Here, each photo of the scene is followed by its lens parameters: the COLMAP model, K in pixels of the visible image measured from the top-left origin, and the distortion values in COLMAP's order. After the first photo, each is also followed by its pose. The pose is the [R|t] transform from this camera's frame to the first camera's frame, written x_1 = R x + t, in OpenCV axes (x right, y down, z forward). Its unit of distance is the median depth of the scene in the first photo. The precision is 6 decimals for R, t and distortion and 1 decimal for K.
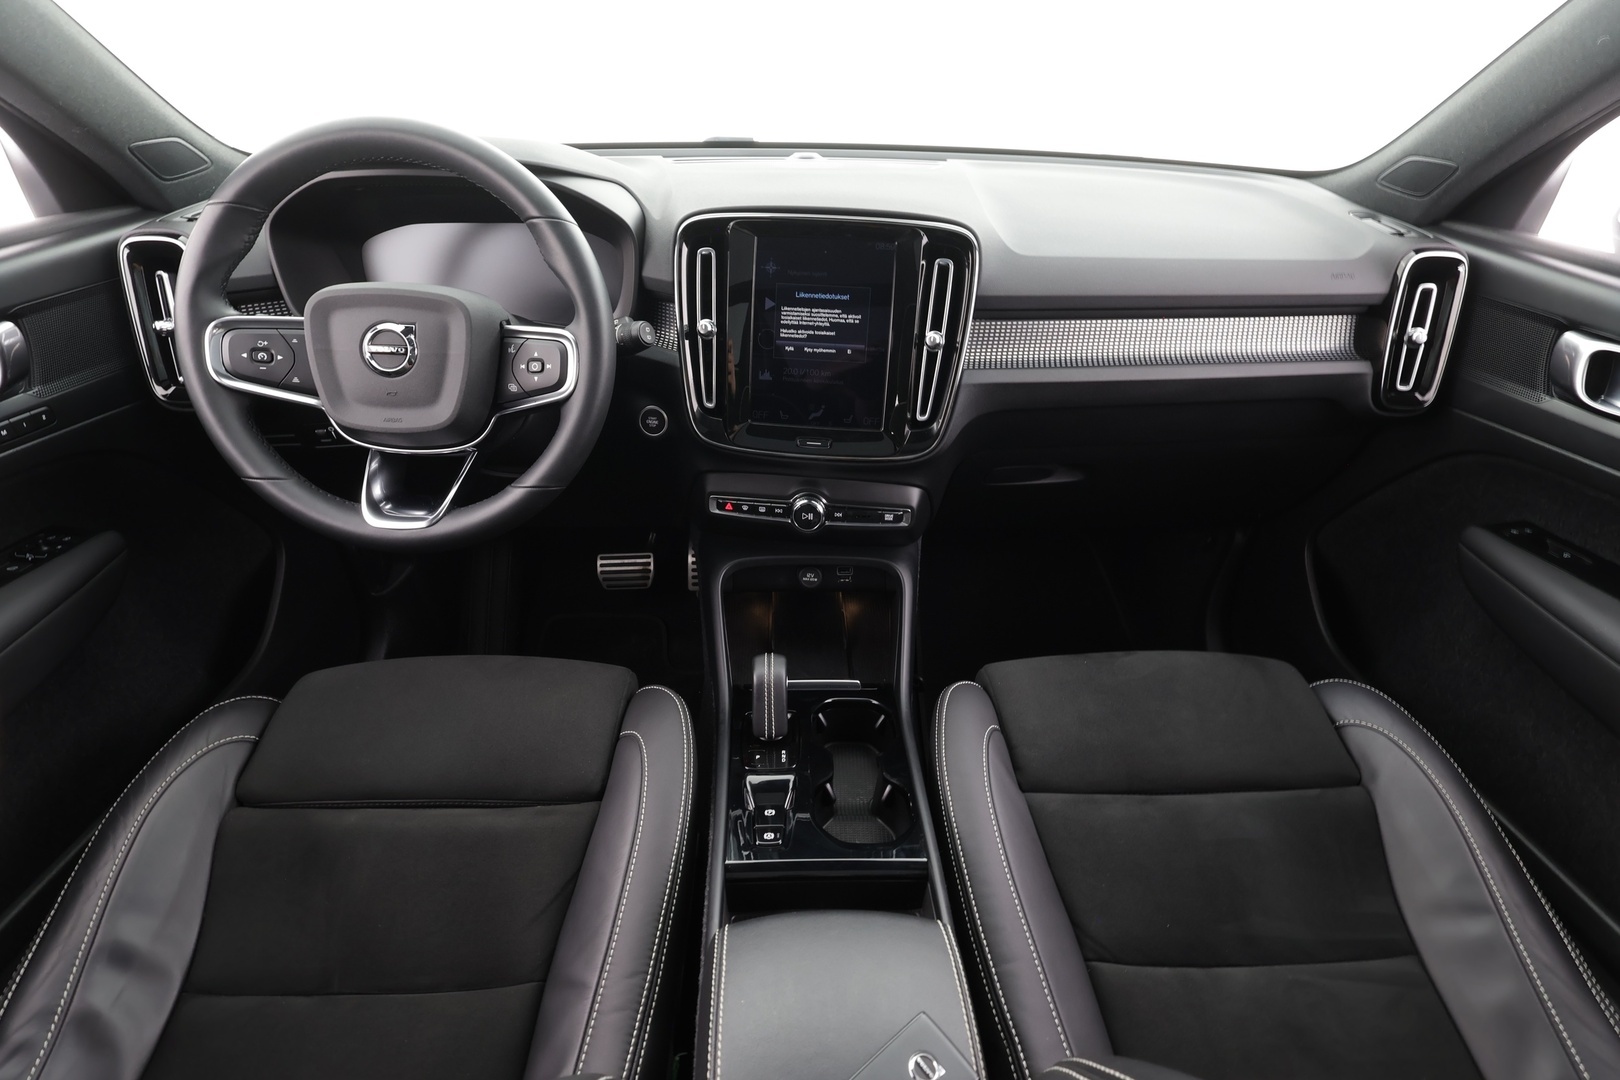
lens RADIAL K [[775.5, 0, 807.6], [0, 775.5, 552.1], [0, 0, 1]] dist [0.000346, -0.001828]
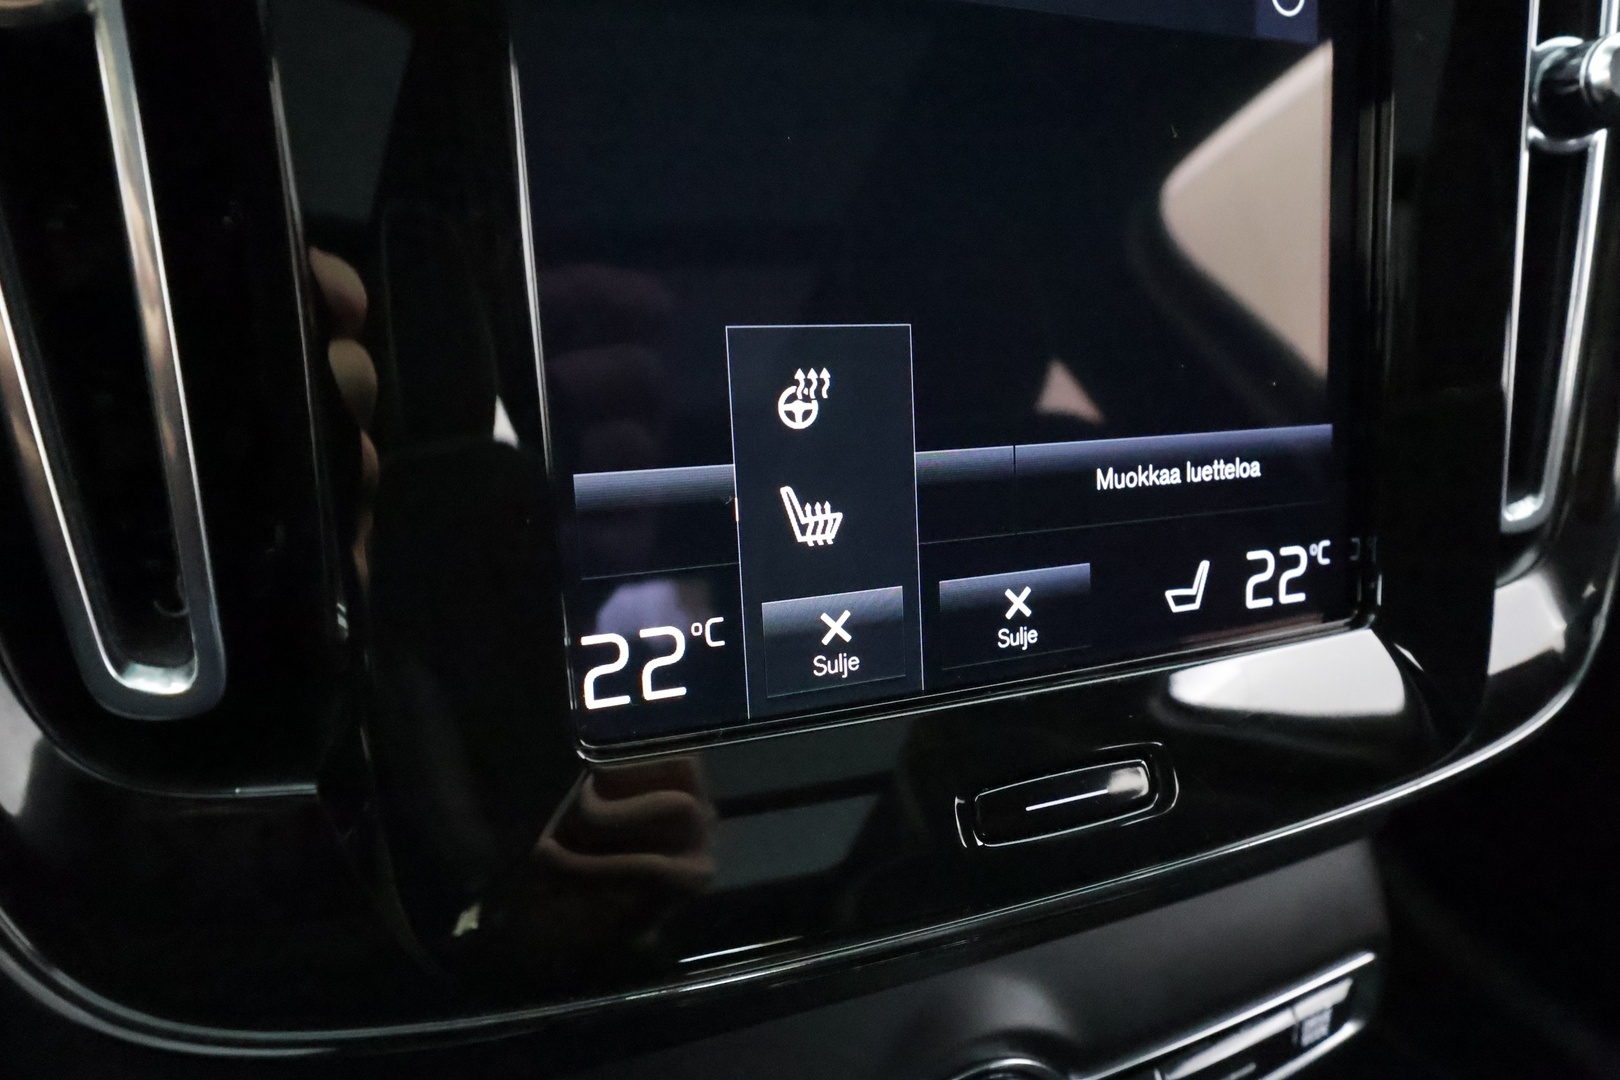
lens RADIAL K [[988.1, 0, 803.6], [0, 988.1, 549.9], [0, 0, 1]] dist [0.011277, -0.002735]
pose [[0.880930, -0.159471, 0.445569, -0.110636], [0.199875, 0.978794, -0.044858, -0.190357], [-0.428967, 0.128575, 0.894123, 0.872741]]
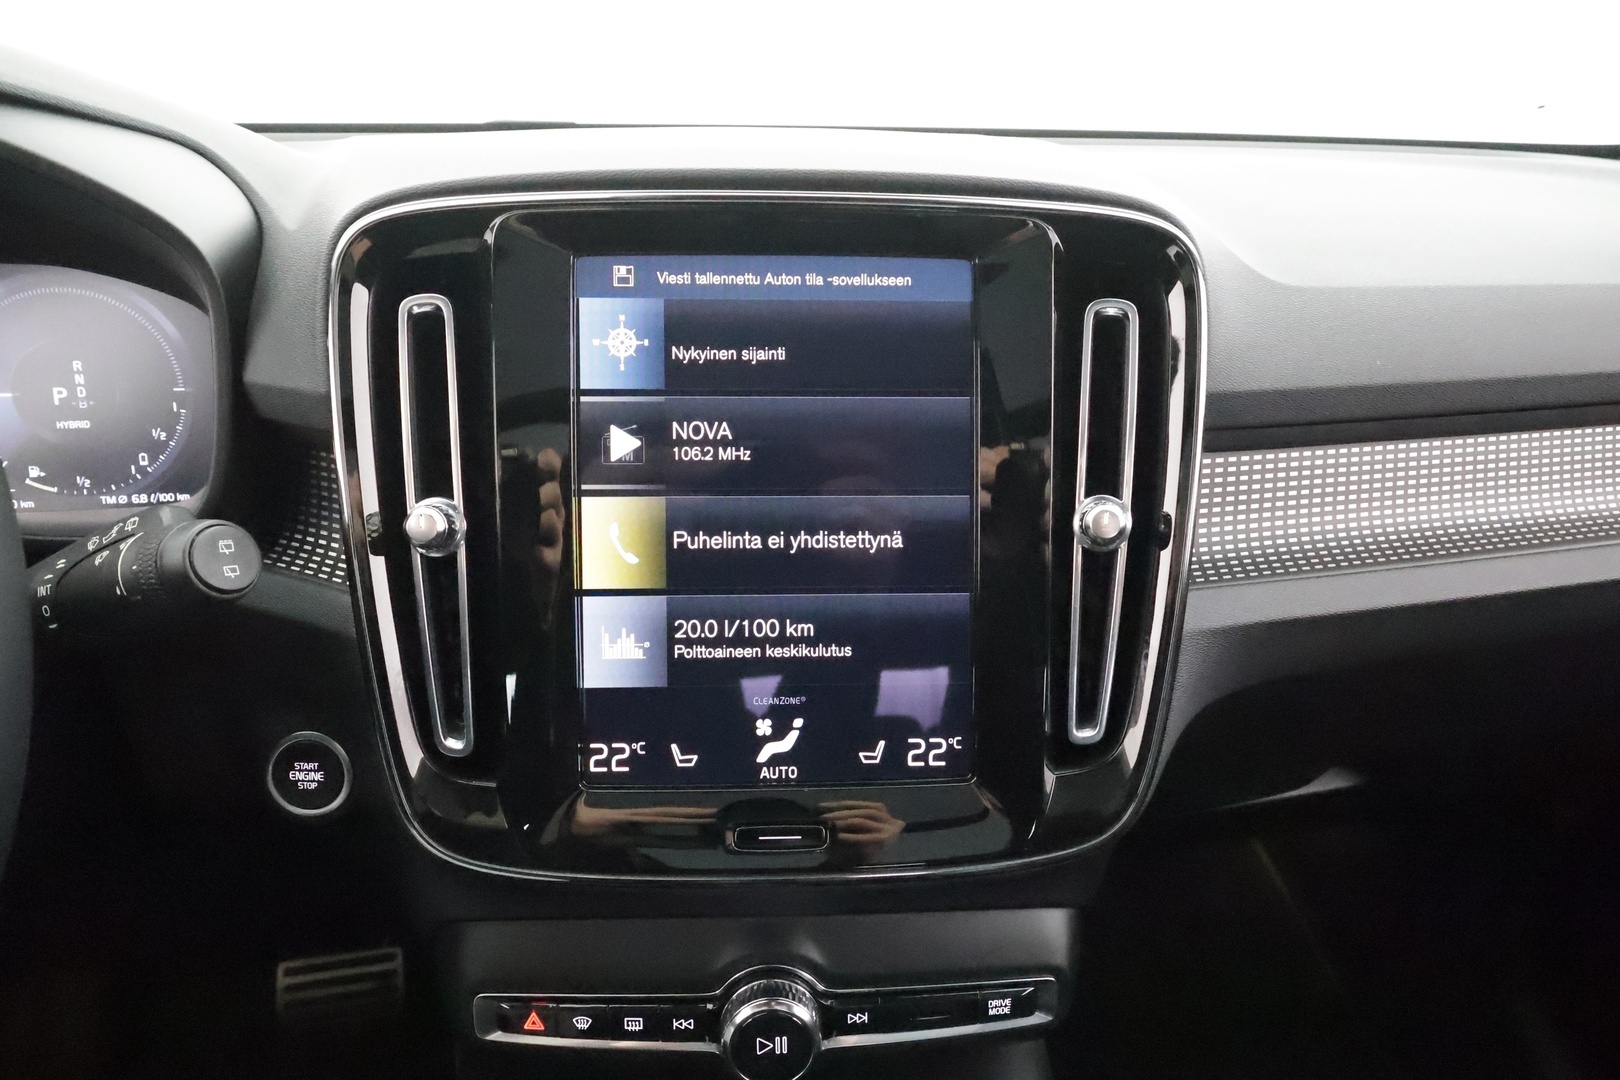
lens RADIAL K [[988.1, 0, 818.5], [0, 988.1, 535.1], [0, 0, 1]] dist [0.011277, -0.002735]
pose [[0.987674, -0.065162, 0.142320, -0.028687], [0.089318, 0.981291, -0.170560, -0.198233], [-0.128543, 0.181169, 0.975015, 0.569900]]
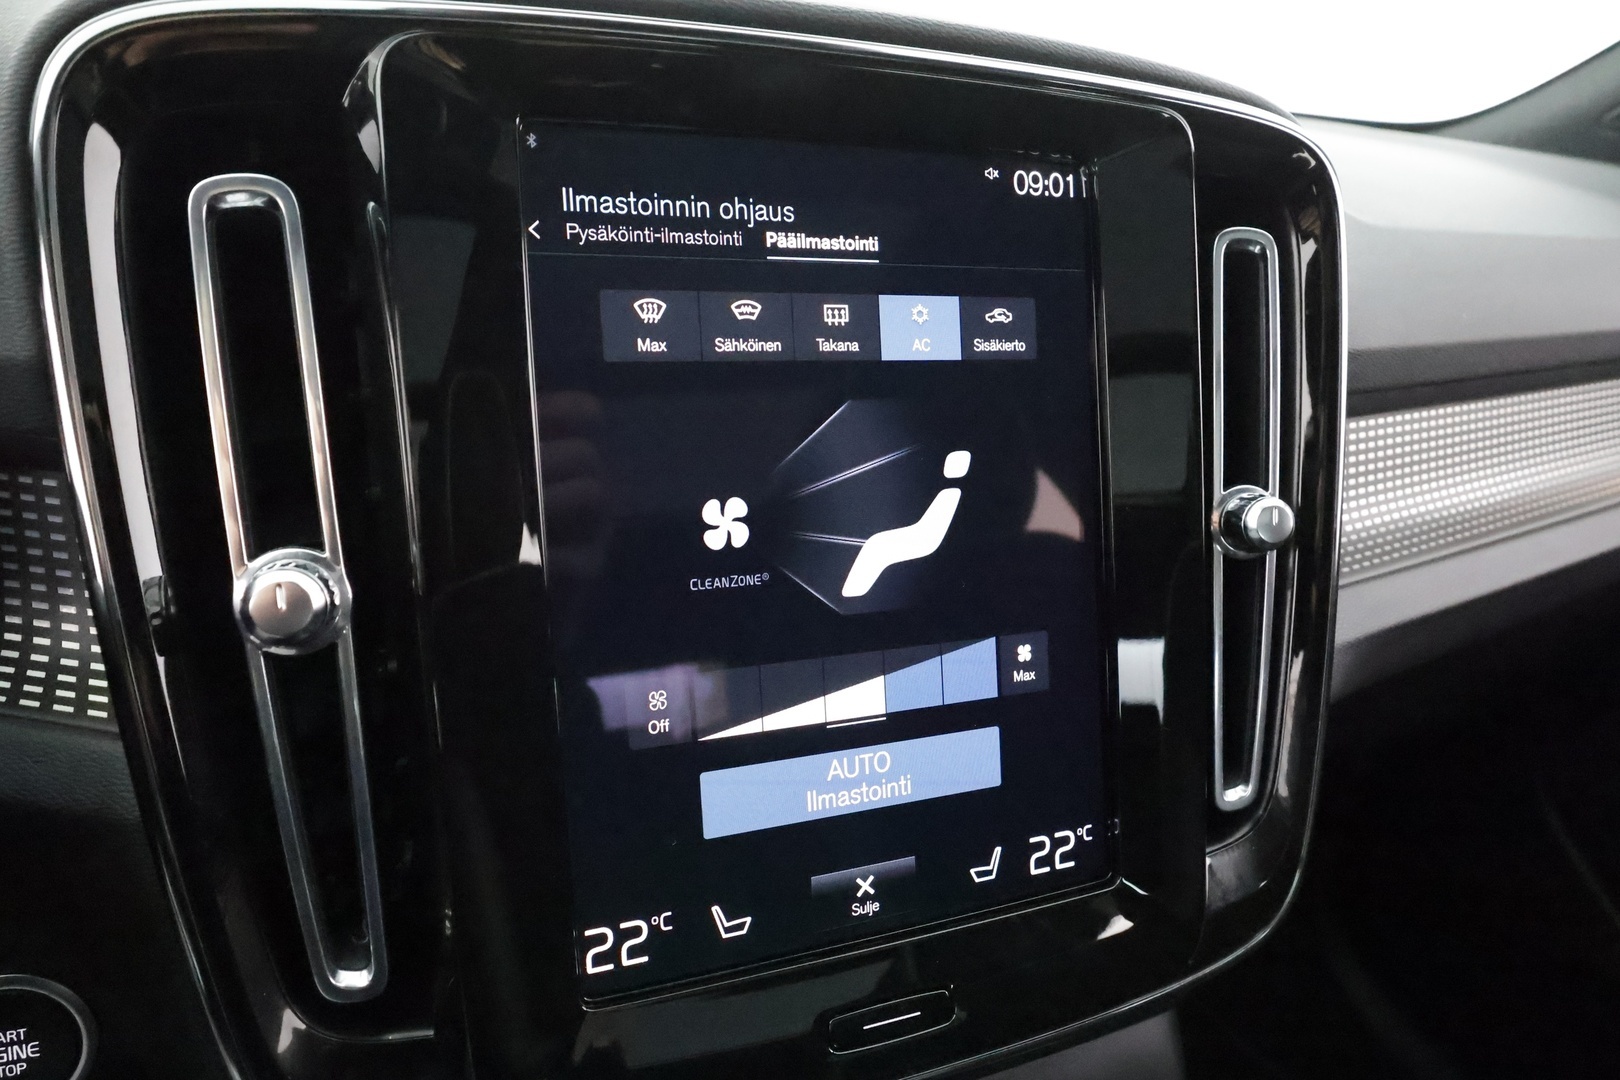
lens RADIAL K [[988.1, 0, 807.8], [0, 988.1, 536.2], [0, 0, 1]] dist [0.011277, -0.002735]
pose [[0.891811, -0.127422, 0.434094, -0.122858], [0.197144, 0.973078, -0.119384, -0.252259], [-0.407195, 0.192047, 0.892922, 0.744544]]
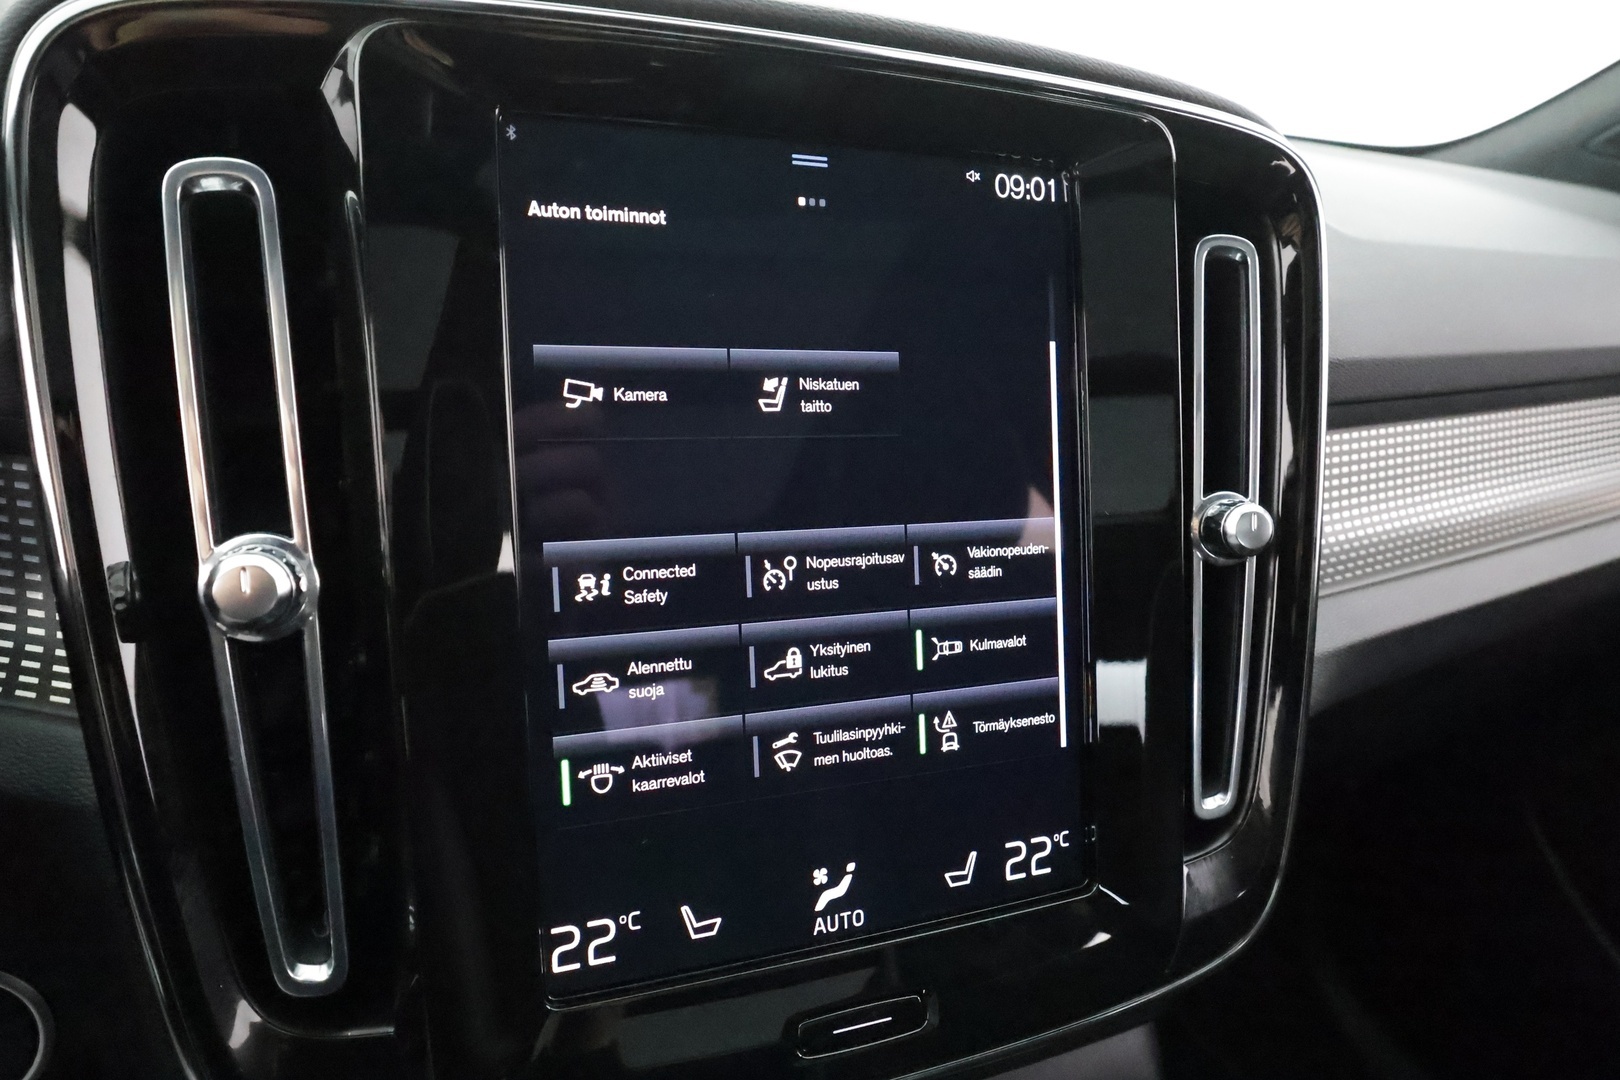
lens RADIAL K [[988.1, 0, 806.9], [0, 988.1, 536.9], [0, 0, 1]] dist [0.011277, -0.002735]
pose [[0.891706, -0.107547, 0.439652, -0.117976], [0.184850, 0.973191, -0.136854, -0.245118], [-0.413148, 0.203303, 0.887681, 0.744576]]
